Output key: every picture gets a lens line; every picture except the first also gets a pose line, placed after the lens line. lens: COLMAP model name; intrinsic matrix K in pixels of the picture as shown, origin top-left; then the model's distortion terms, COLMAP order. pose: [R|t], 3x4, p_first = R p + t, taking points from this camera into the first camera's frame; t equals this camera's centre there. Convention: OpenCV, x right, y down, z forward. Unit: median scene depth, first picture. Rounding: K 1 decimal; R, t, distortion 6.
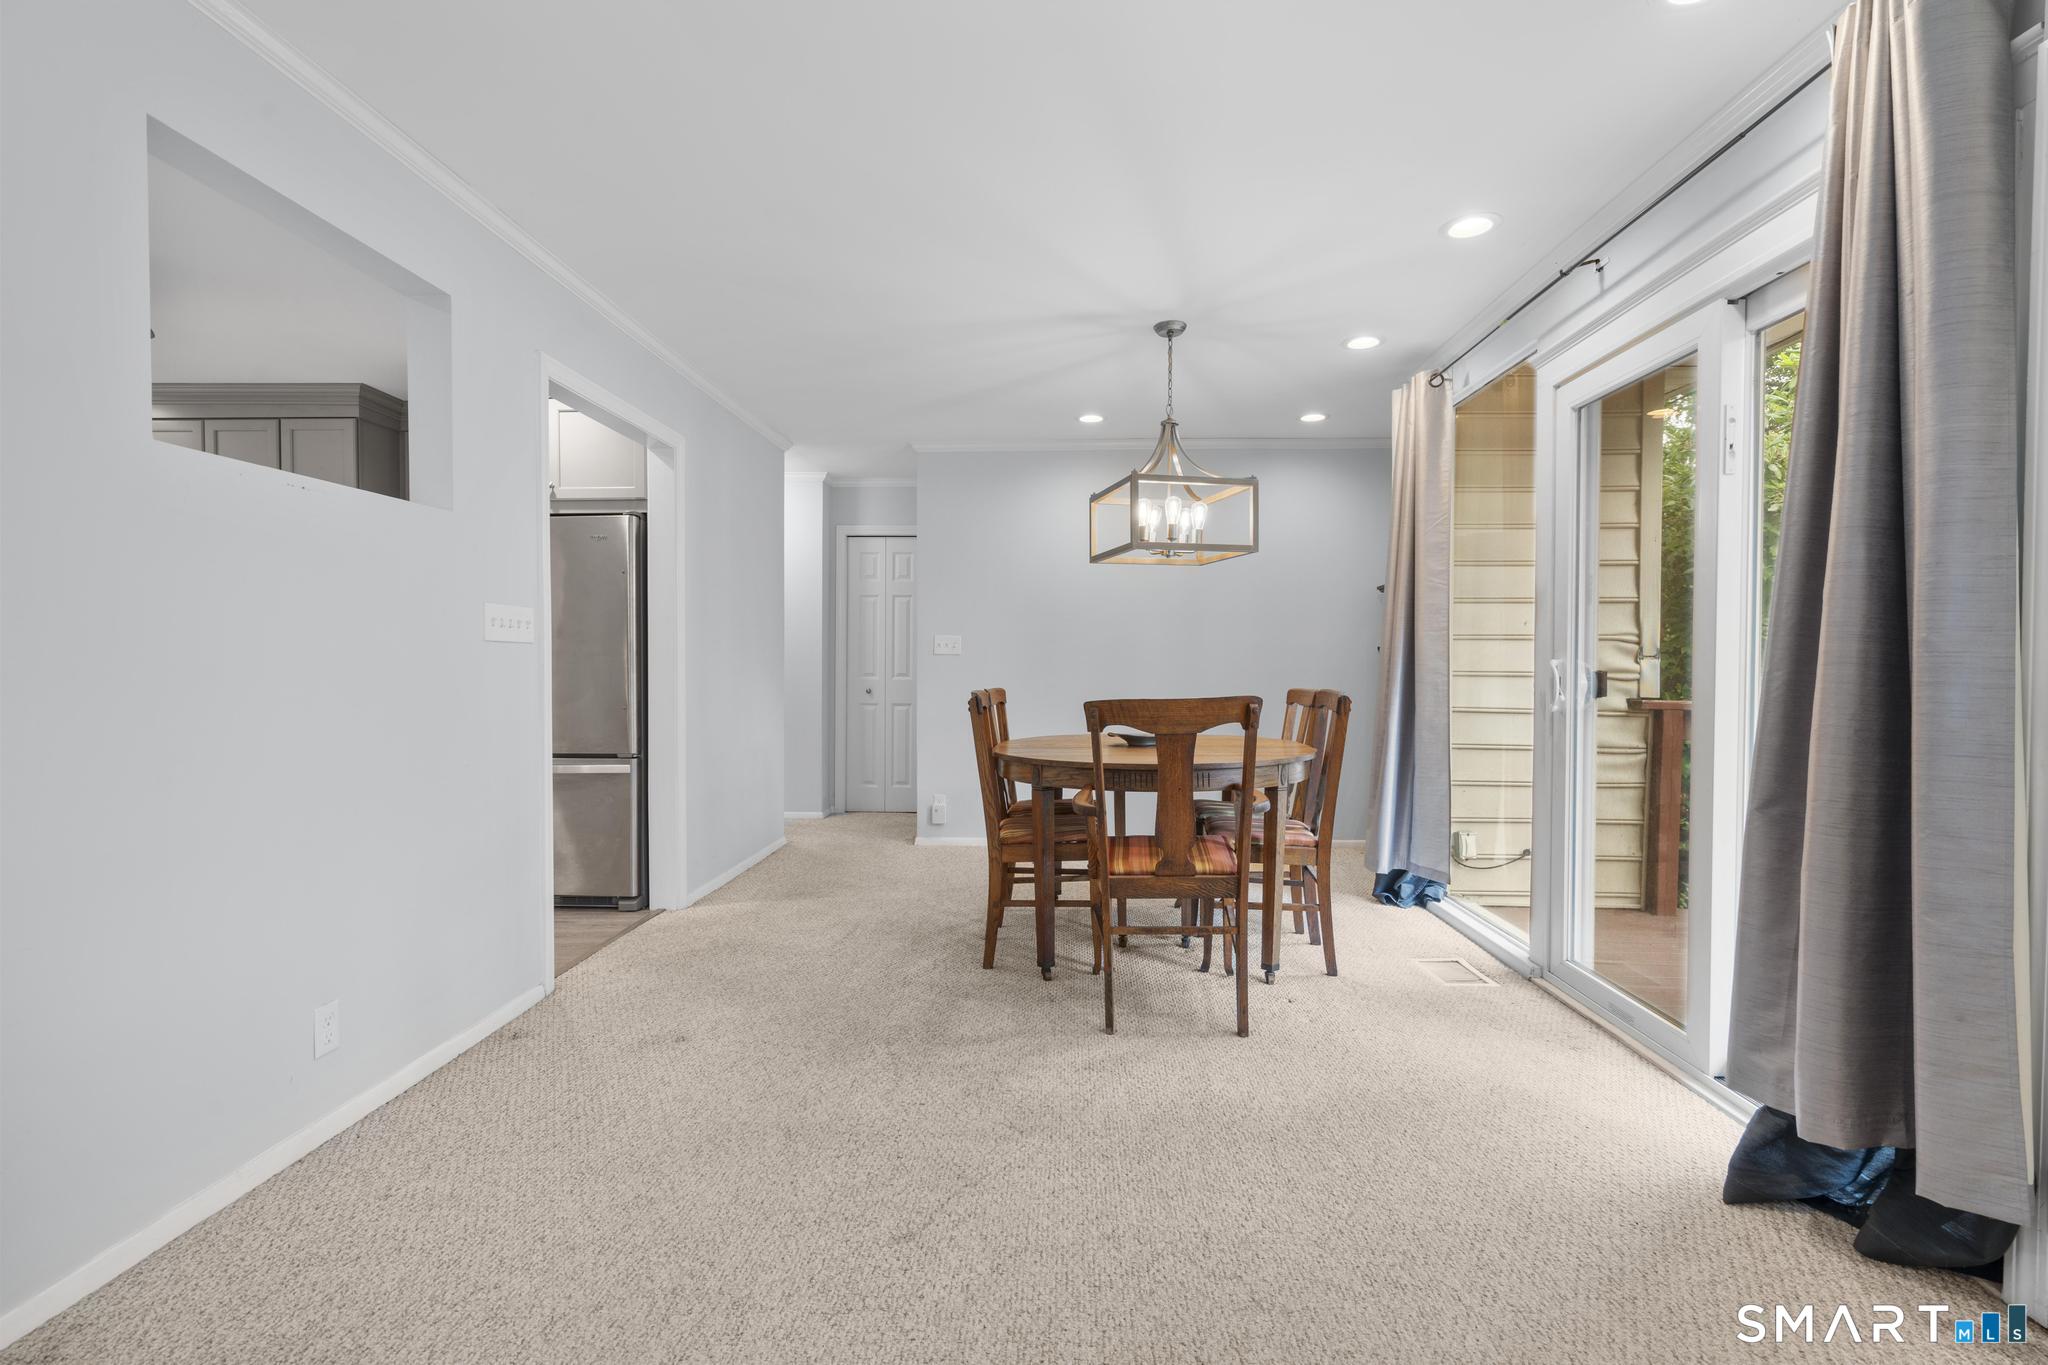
lens RADIAL K [[922.7, 0, 1032.2], [0, 922.7, 682.2], [0, 0, 1]] dist [-0.007874, 0.005221]
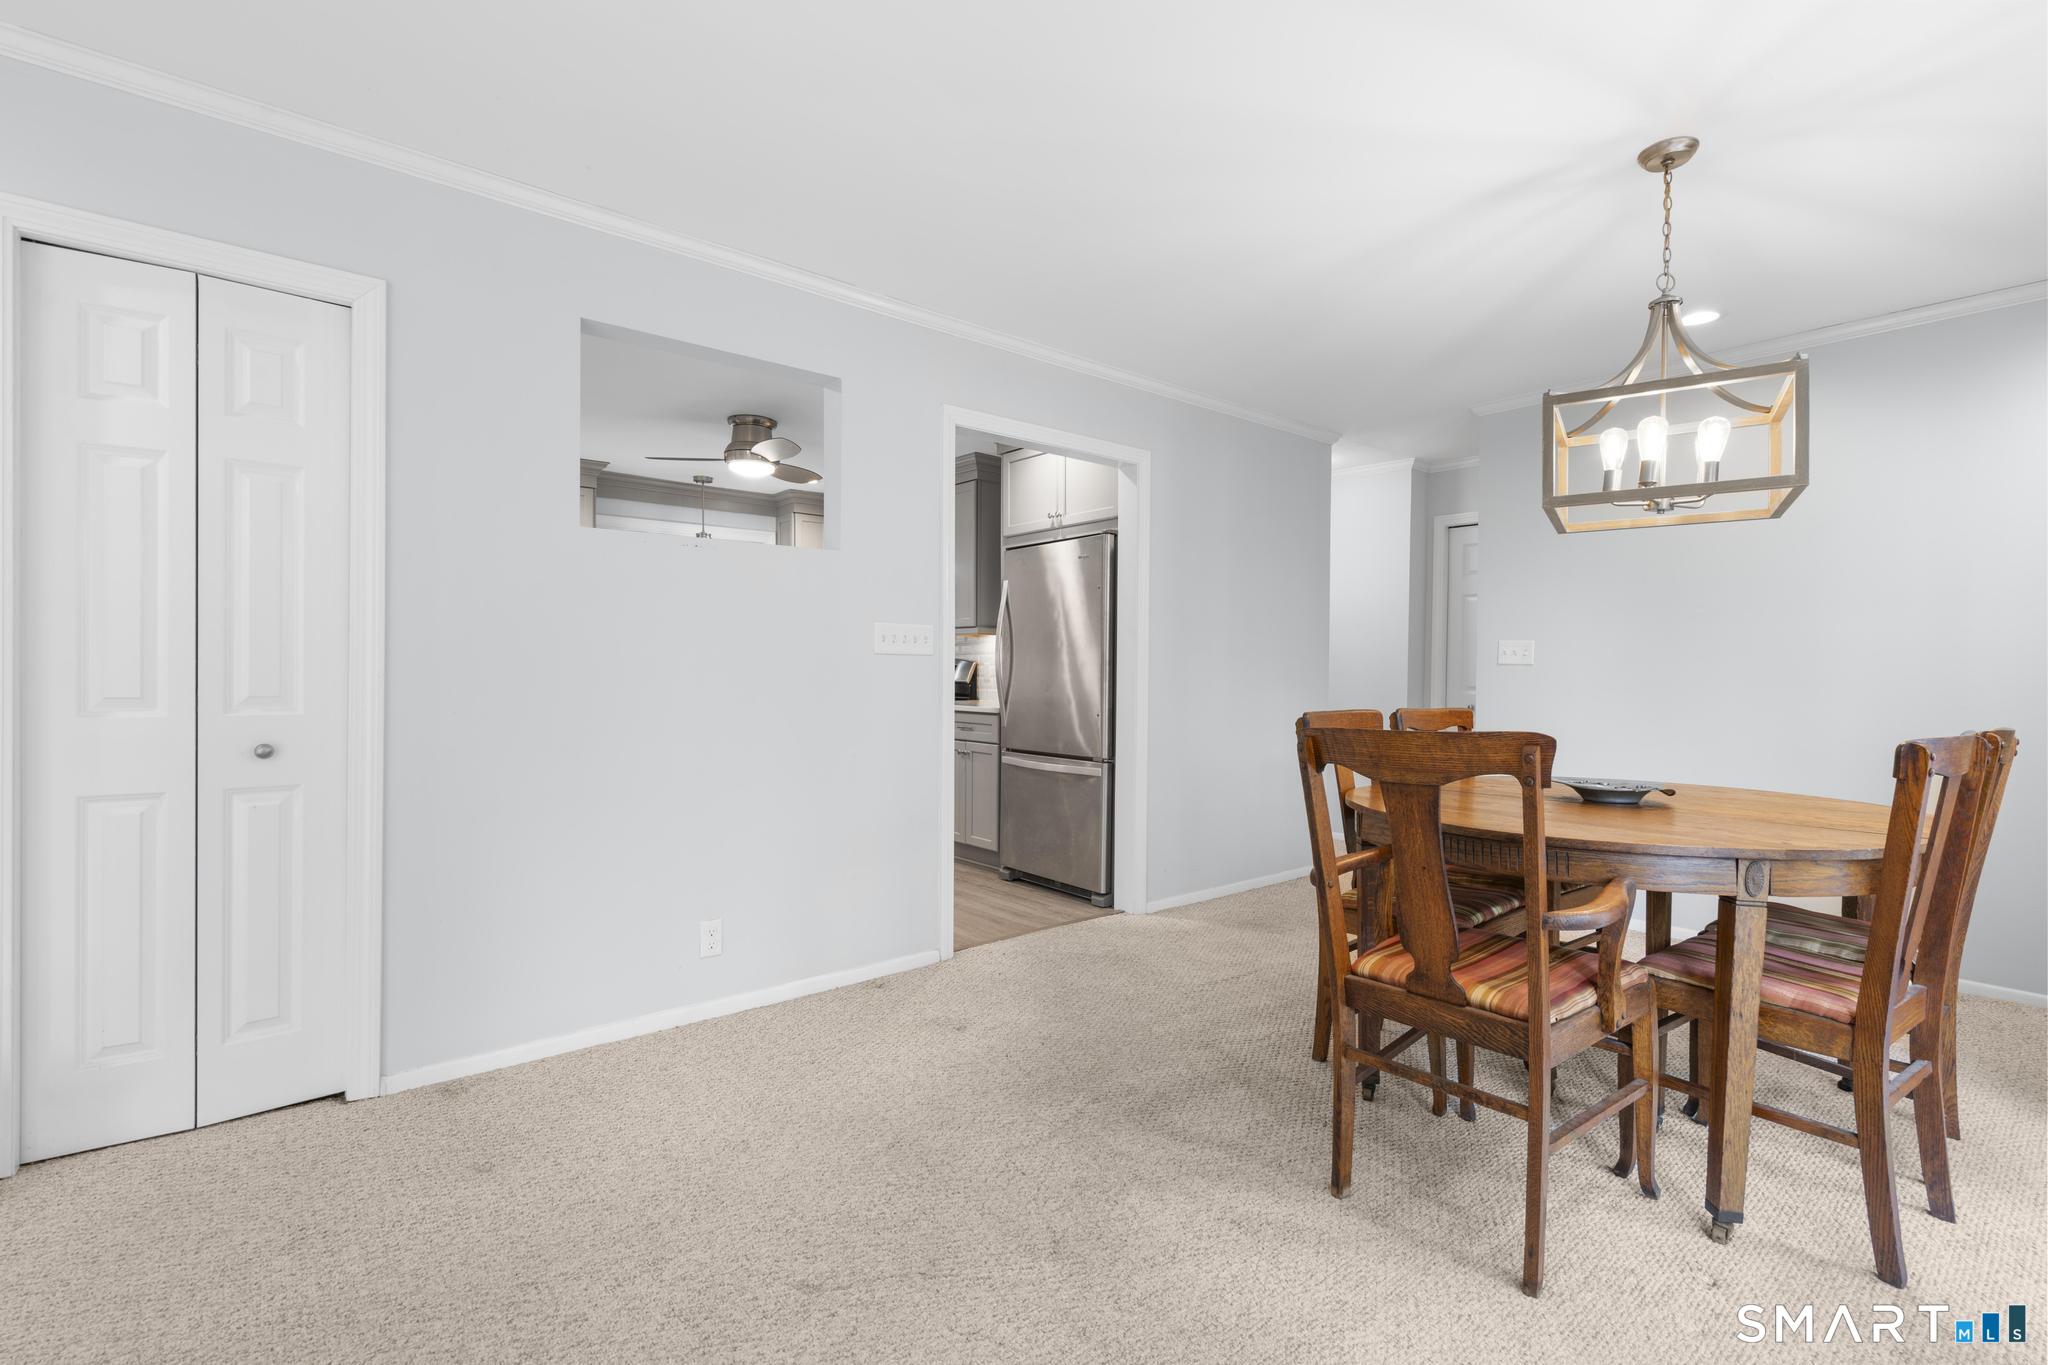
lens RADIAL K [[922.7, 0, 1036.0], [0, 922.7, 680.0], [0, 0, 1]] dist [-0.007874, 0.005221]
pose [[0.671176, 0.010580, -0.741223, 0.334625], [-0.020466, 0.999781, -0.004261, -0.007252], [0.741016, 0.018030, 0.671246, 0.253735]]
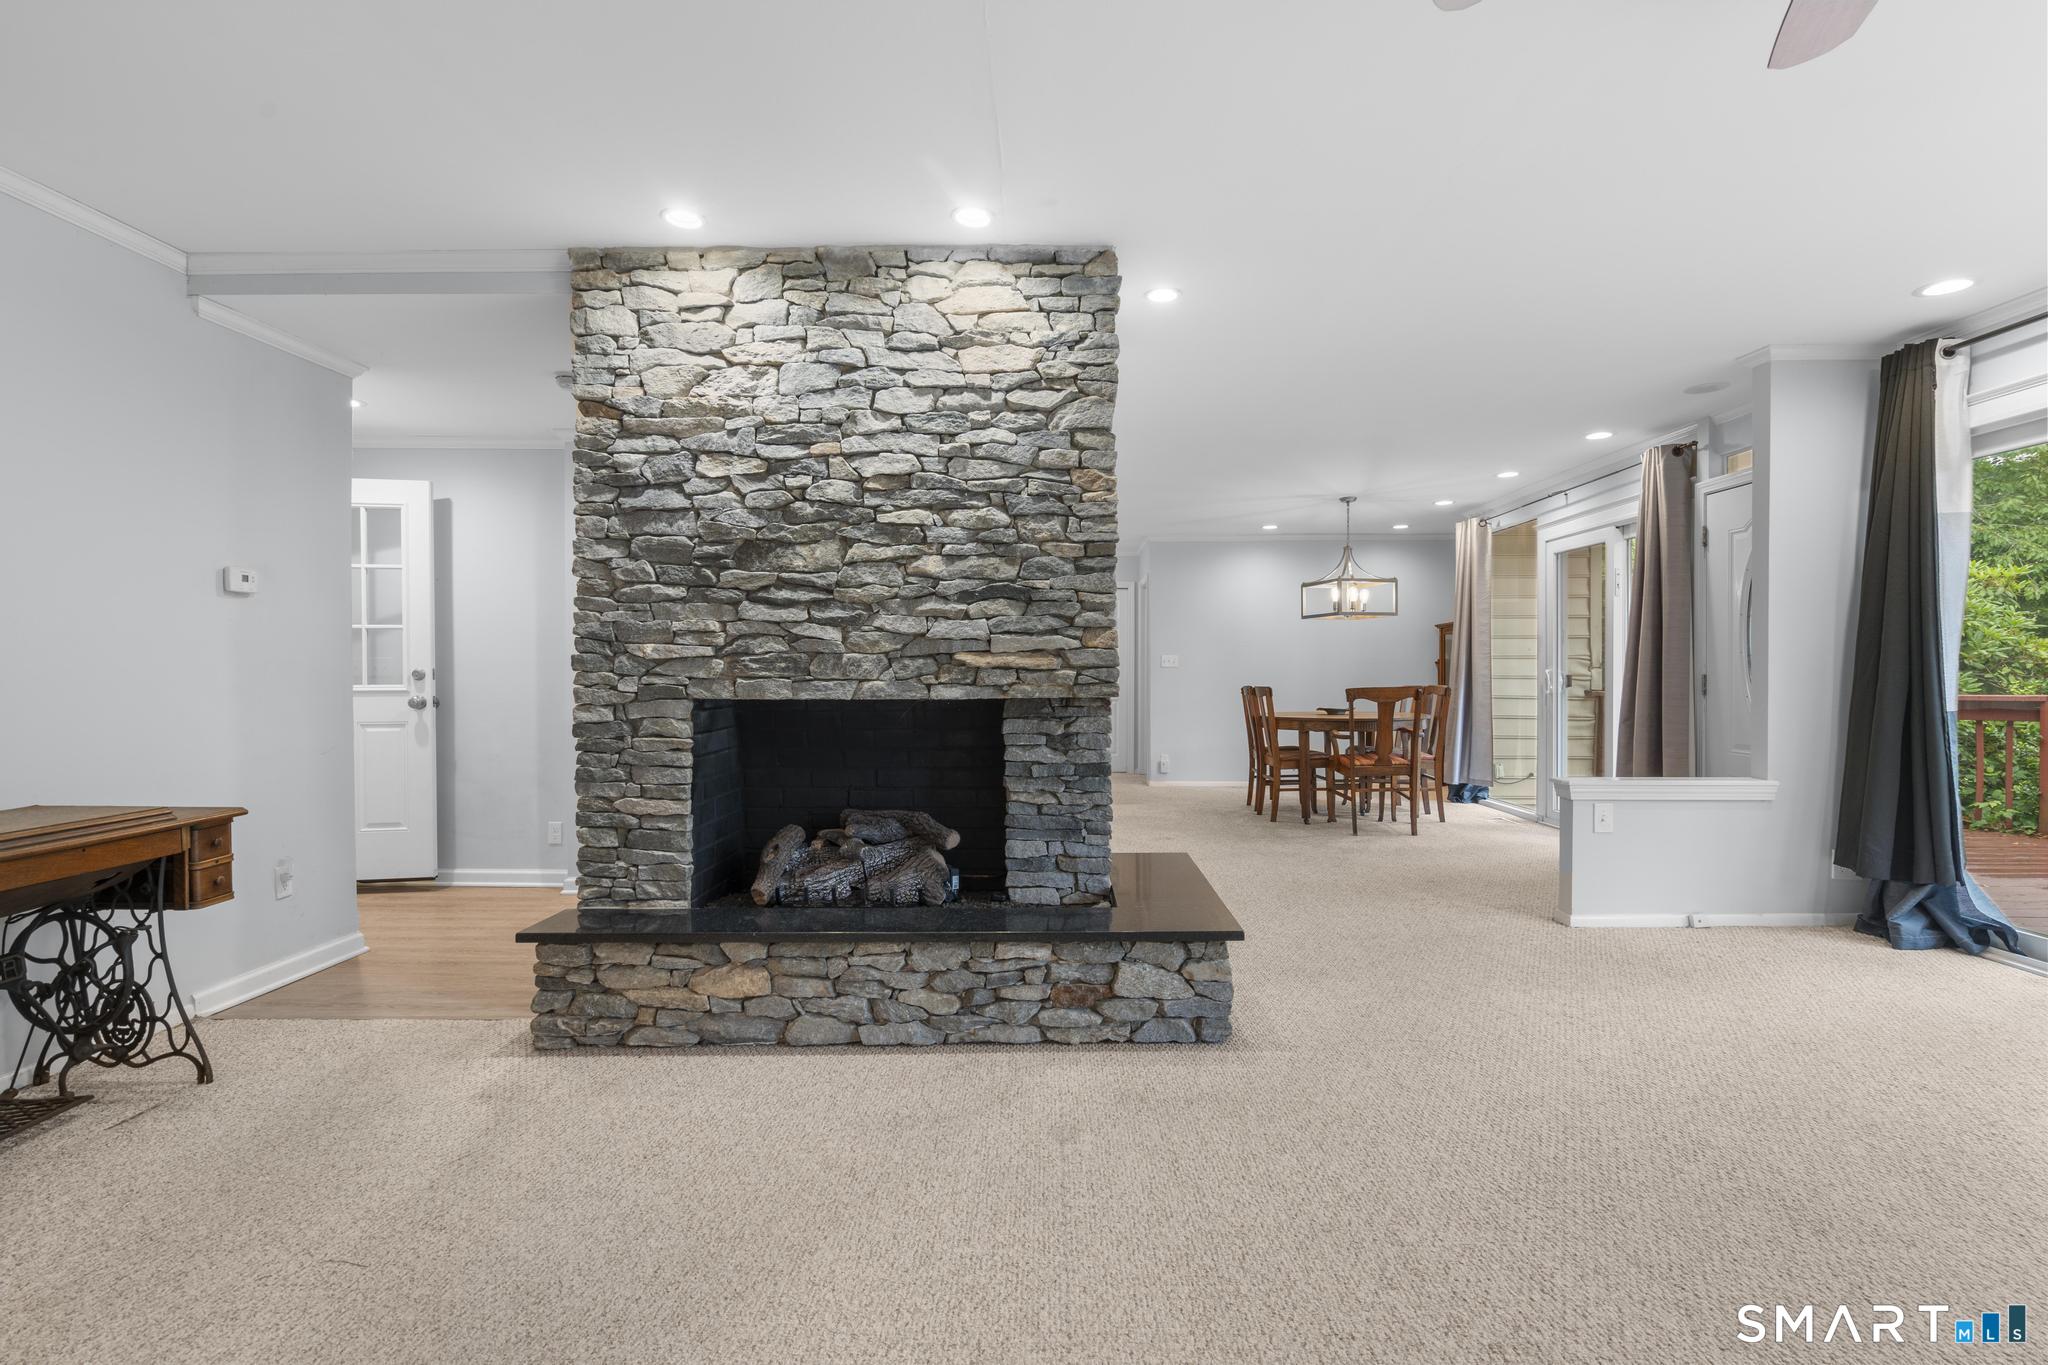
lens RADIAL K [[922.7, 0, 1031.8], [0, 922.7, 679.6], [0, 0, 1]] dist [-0.007874, 0.005221]
pose [[0.999808, -0.003199, 0.019353, -0.557080], [0.003453, 0.999908, -0.013112, 0.019014], [-0.019310, 0.013176, 0.999727, -0.924646]]
